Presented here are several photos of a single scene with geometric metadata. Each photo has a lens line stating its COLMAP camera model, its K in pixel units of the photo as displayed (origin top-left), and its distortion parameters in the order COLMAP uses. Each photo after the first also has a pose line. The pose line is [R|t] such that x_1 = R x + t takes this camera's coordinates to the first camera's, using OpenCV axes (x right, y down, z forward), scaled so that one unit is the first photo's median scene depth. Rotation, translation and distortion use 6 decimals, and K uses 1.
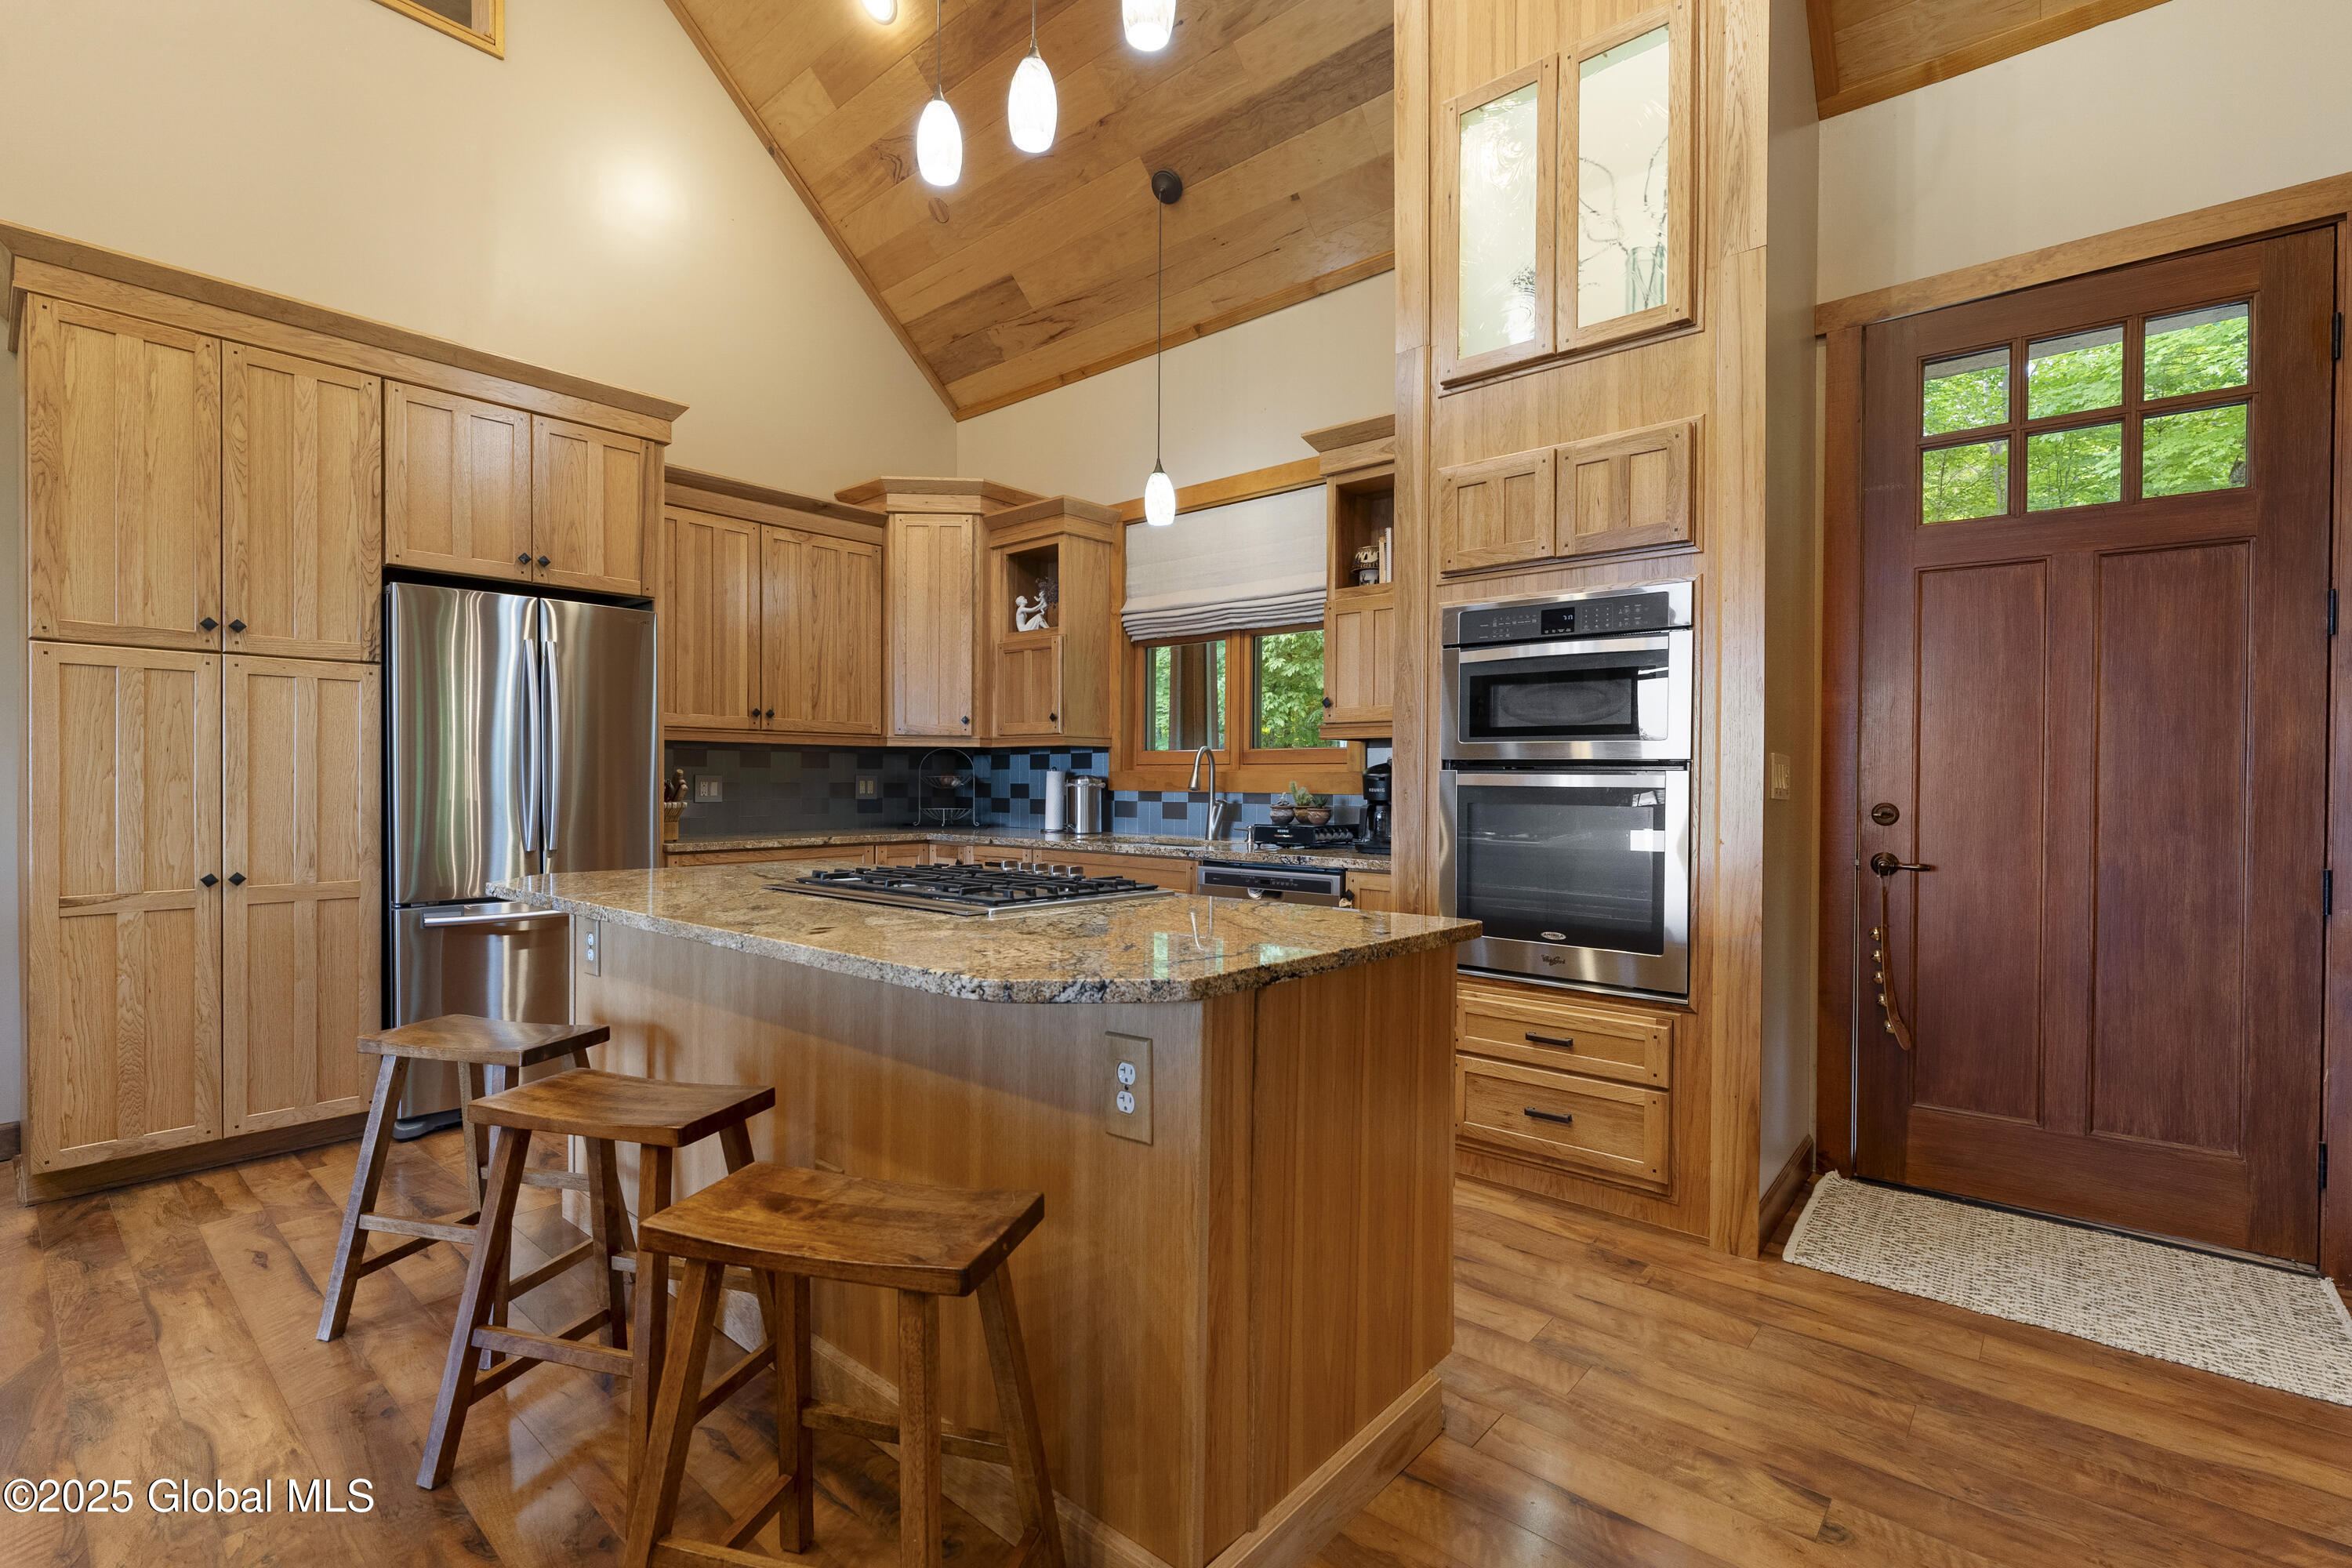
lens RADIAL K [[1048.2, 0, 1178.4], [0, 1048.2, 783.6], [0, 0, 1]] dist [0.000591, 0.000146]
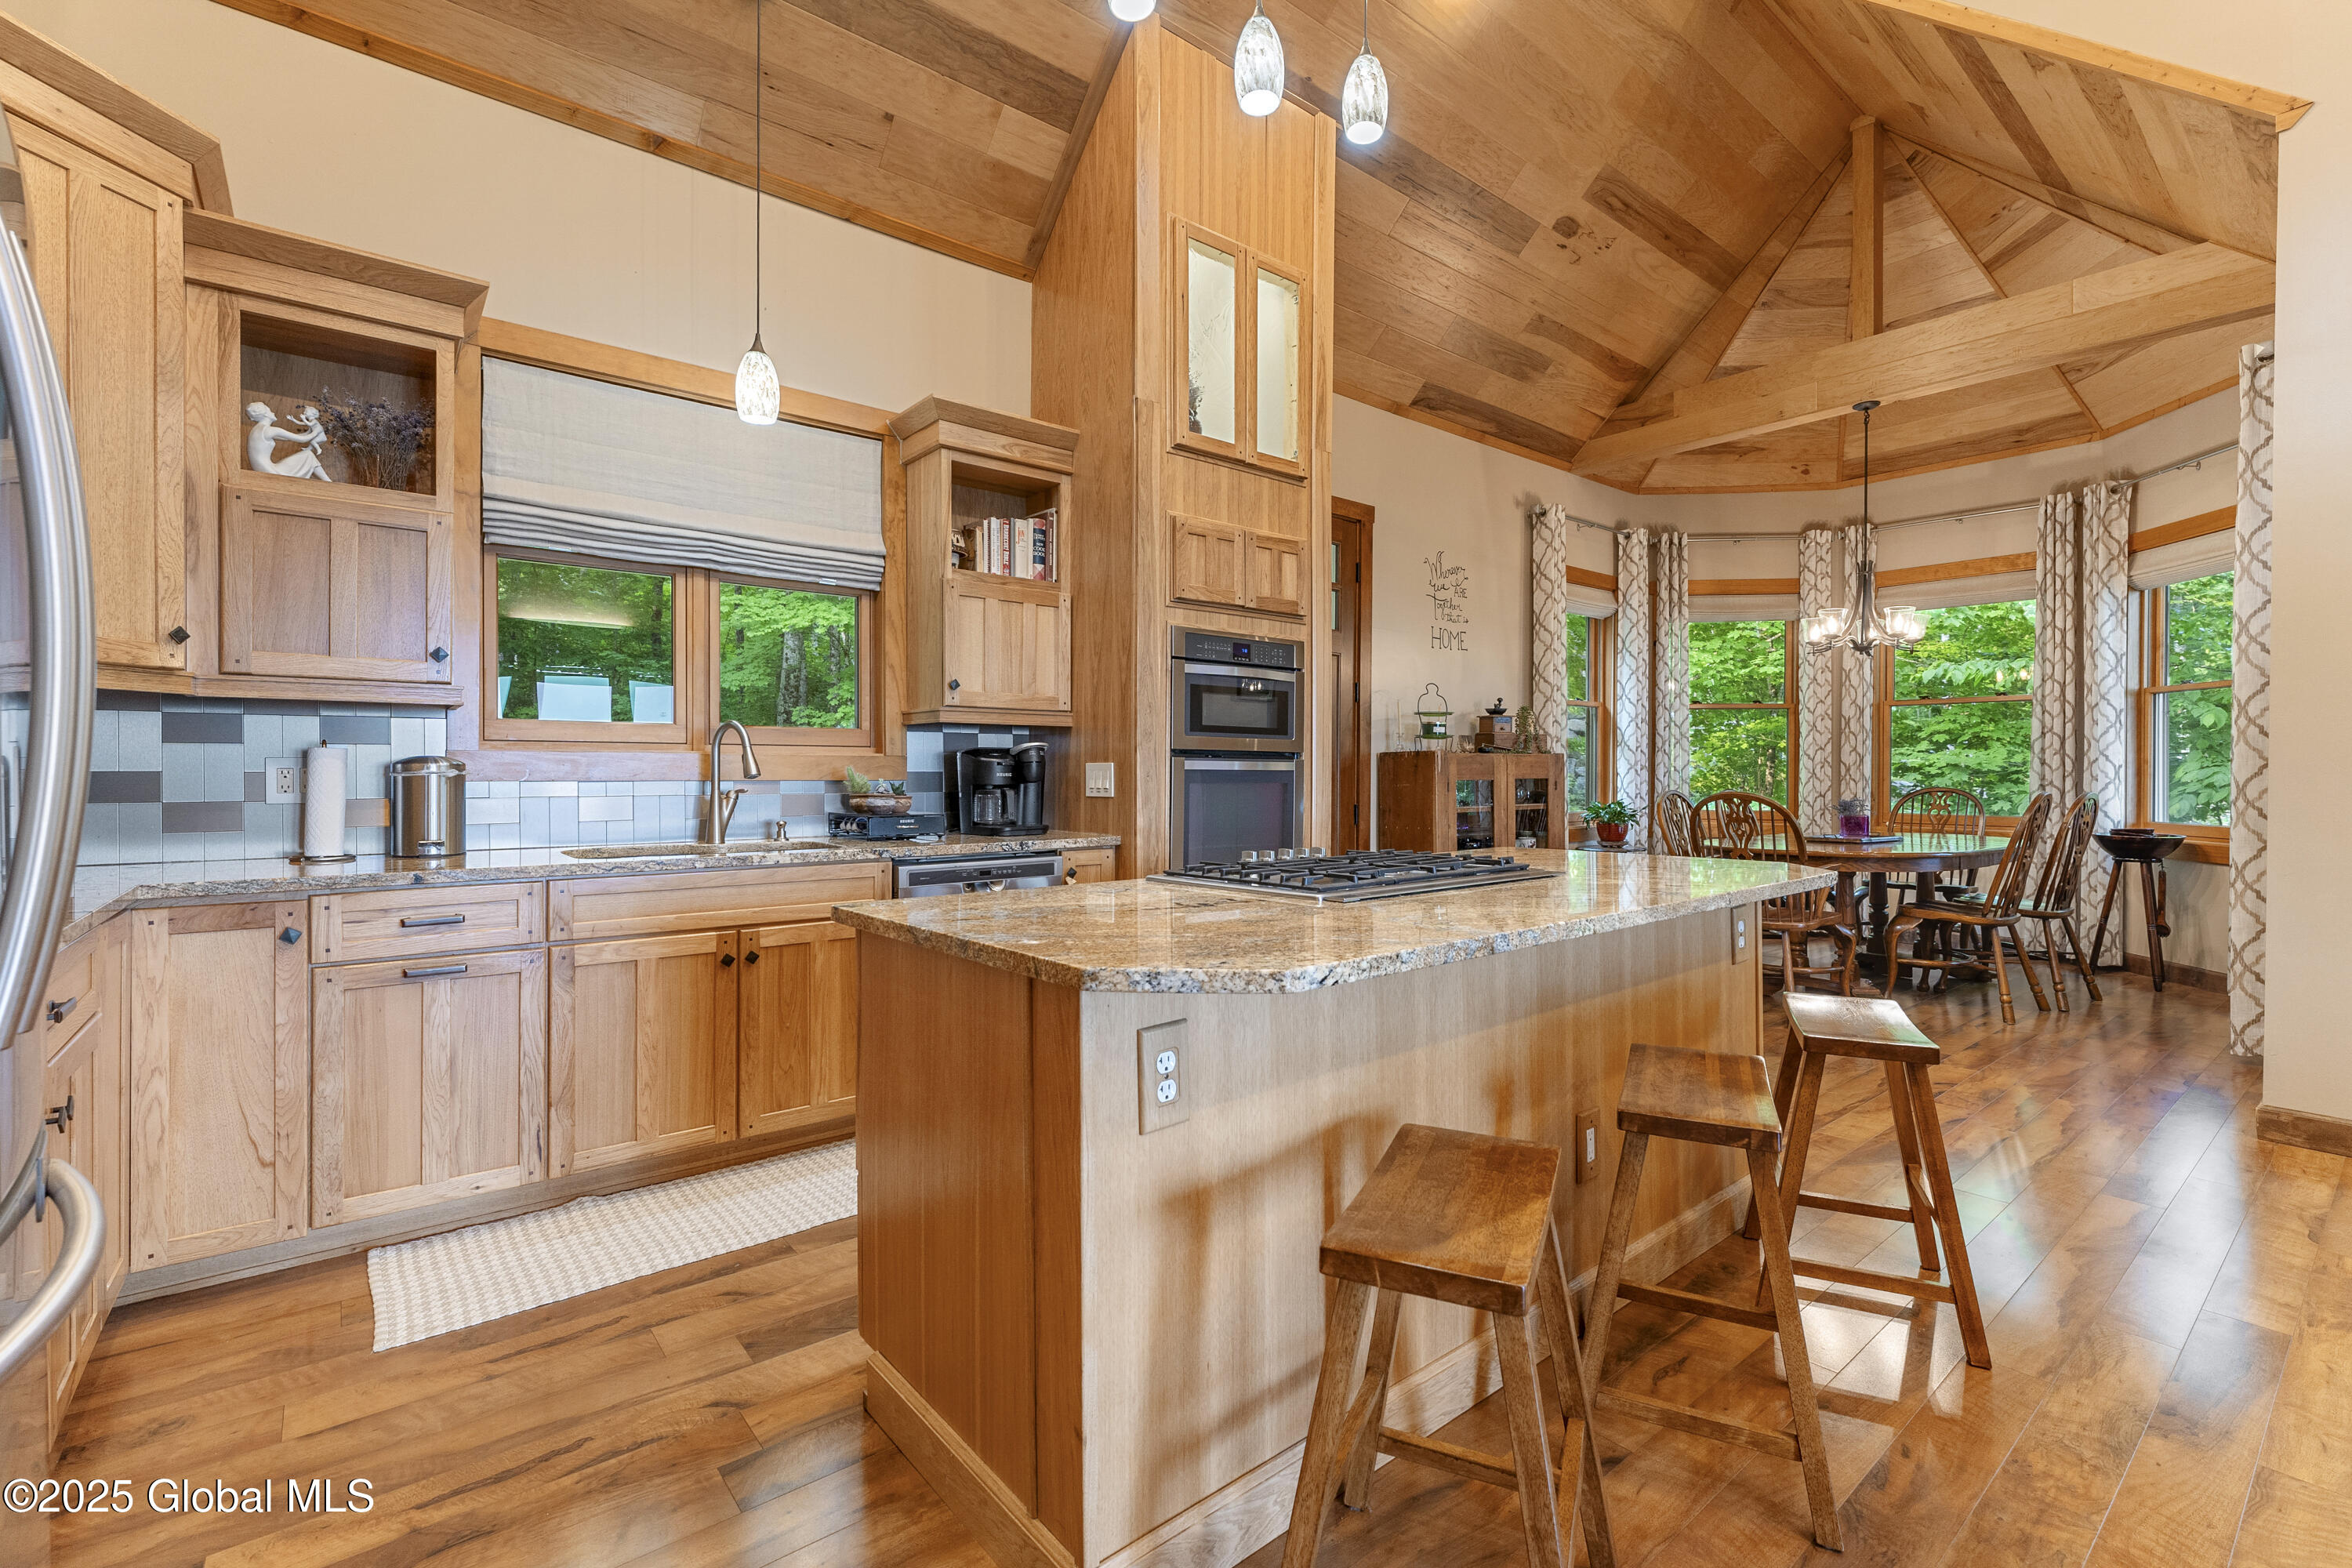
lens RADIAL K [[1032.0, 0, 1177.3], [0, 1032.0, 775.1], [0, 0, 1]] dist [-0.000638, 0.000308]
pose [[0.173211, -0.010035, 0.984834, -0.940407], [0.001288, 0.999950, 0.009963, -0.004000], [-0.984884, -0.000458, 0.173215, 0.786039]]
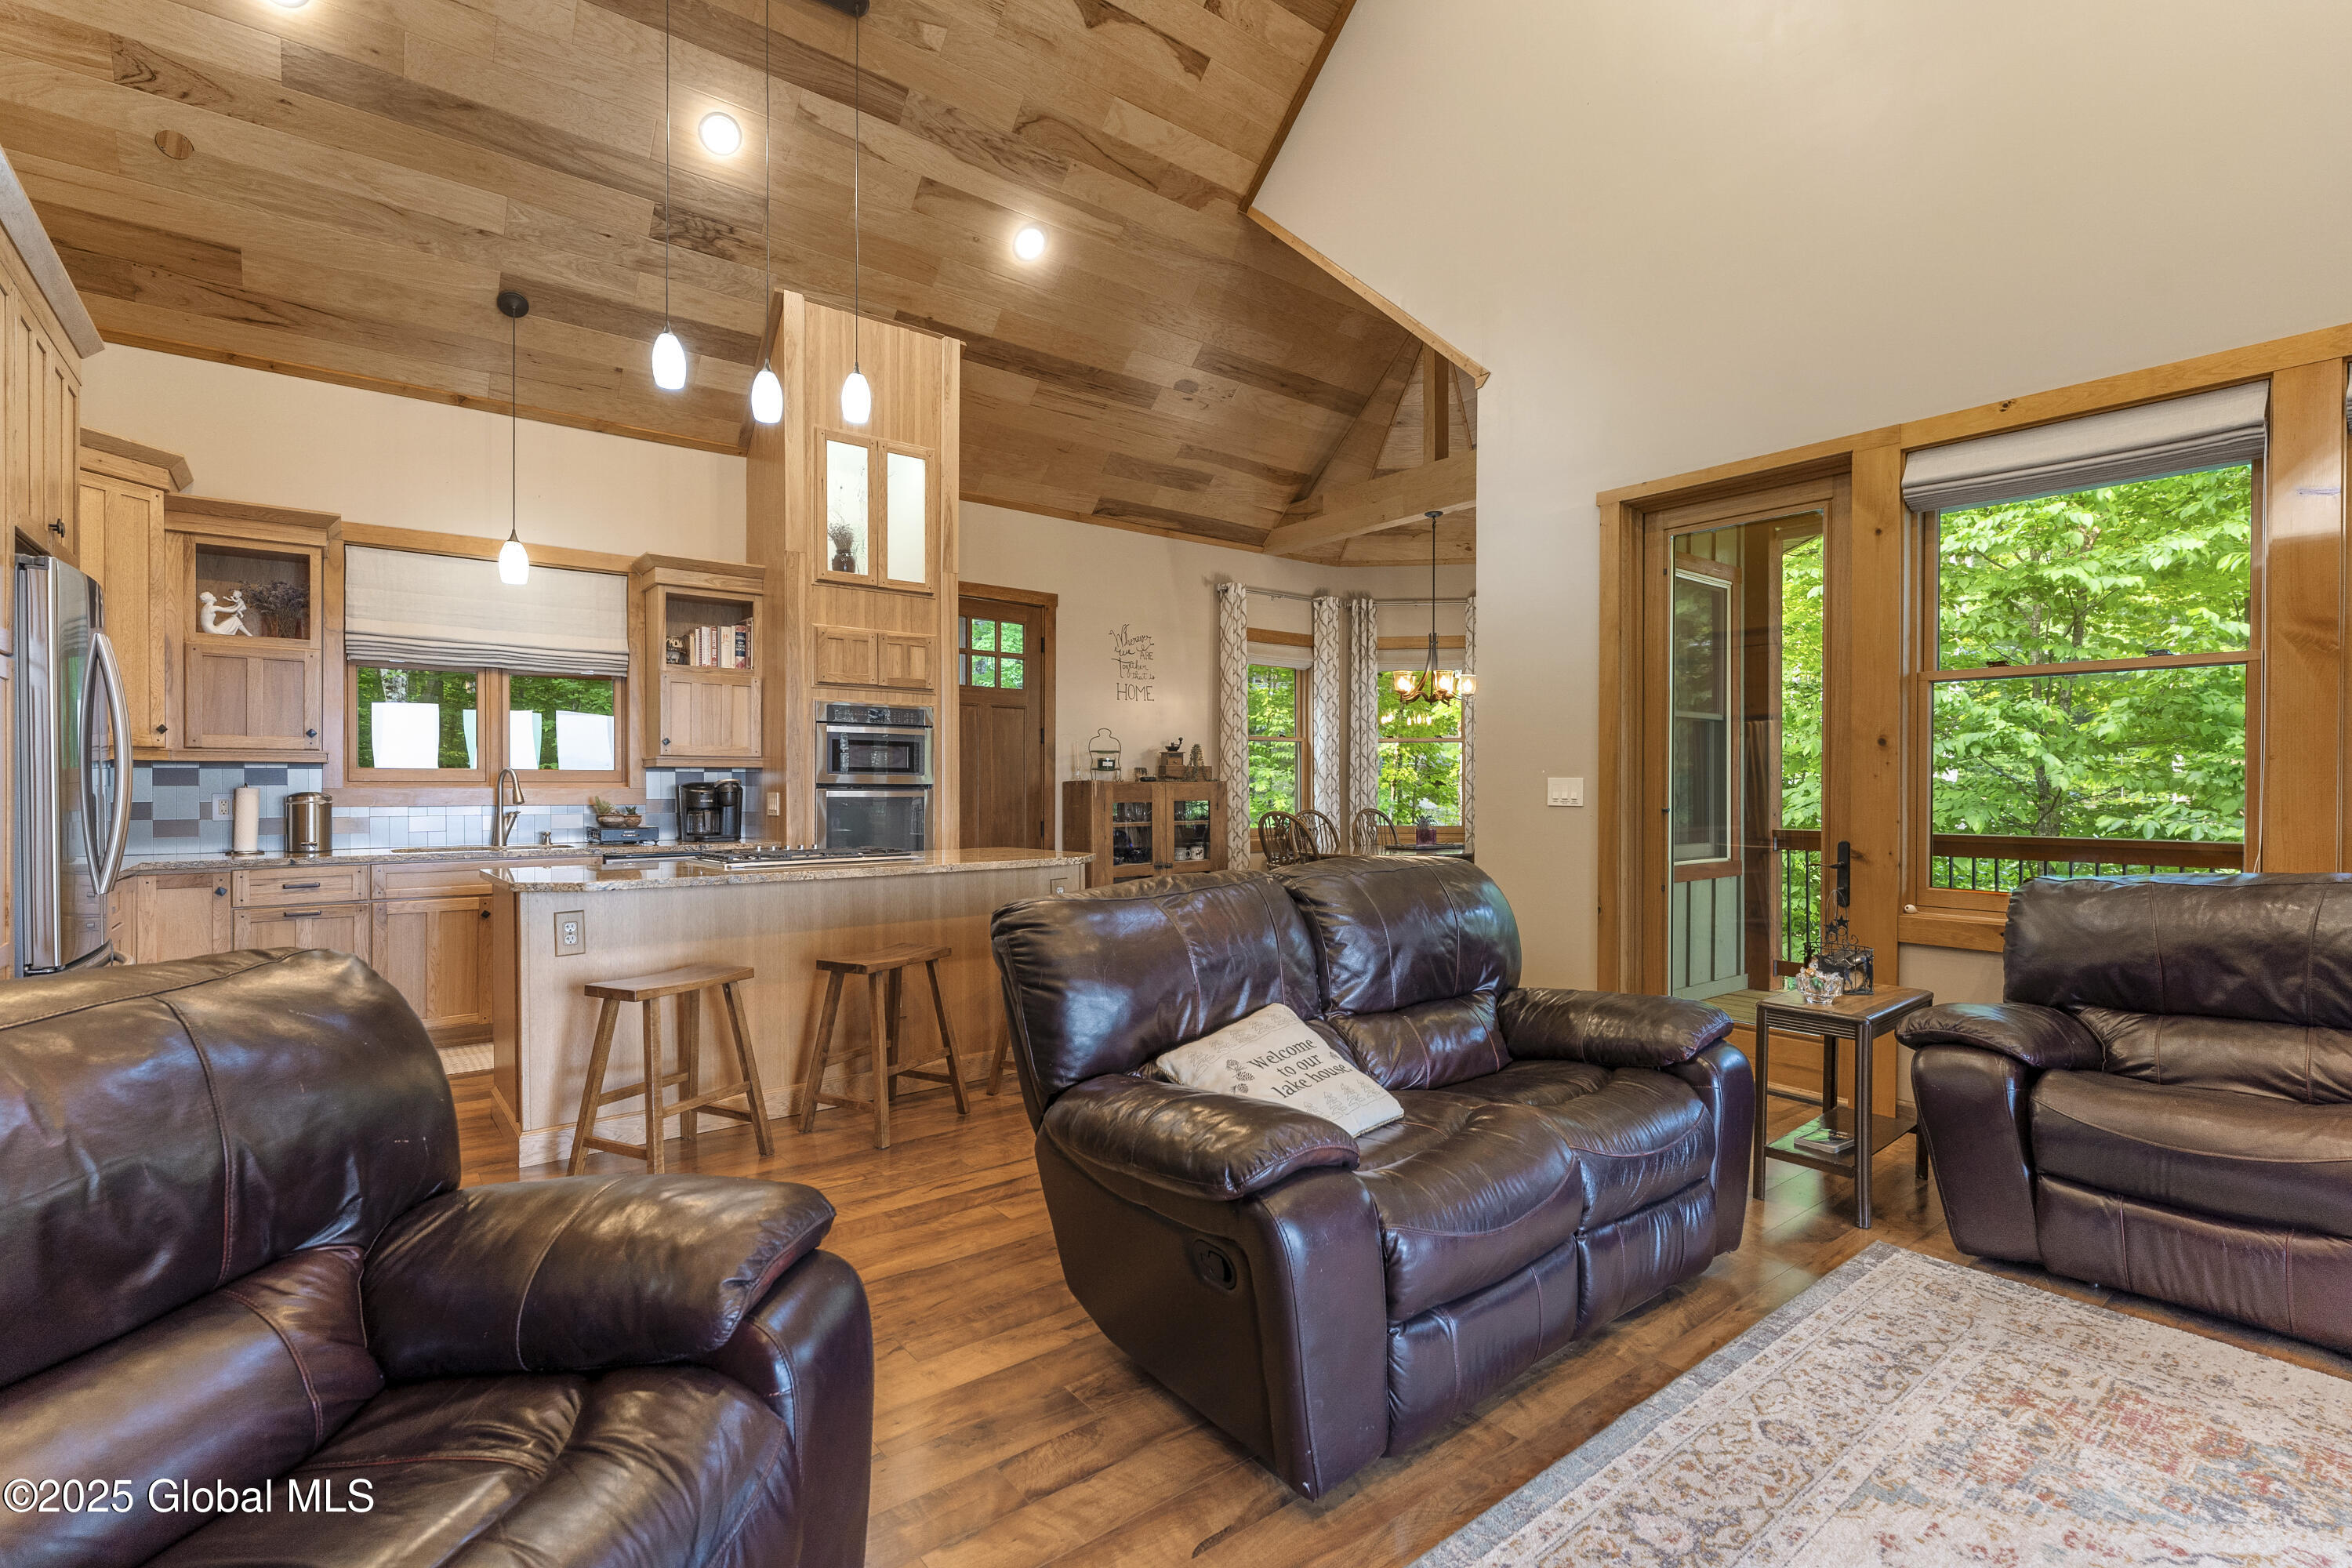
lens RADIAL K [[1087.5, 0, 1174.9], [0, 1087.5, 791.3], [0, 0, 1]] dist [0.001301, -0.000128]
pose [[0.195046, -0.008008, 0.980761, -1.492980], [0.004679, 0.999963, 0.007234, -0.019635], [-0.980783, 0.003178, 0.195076, 0.015039]]
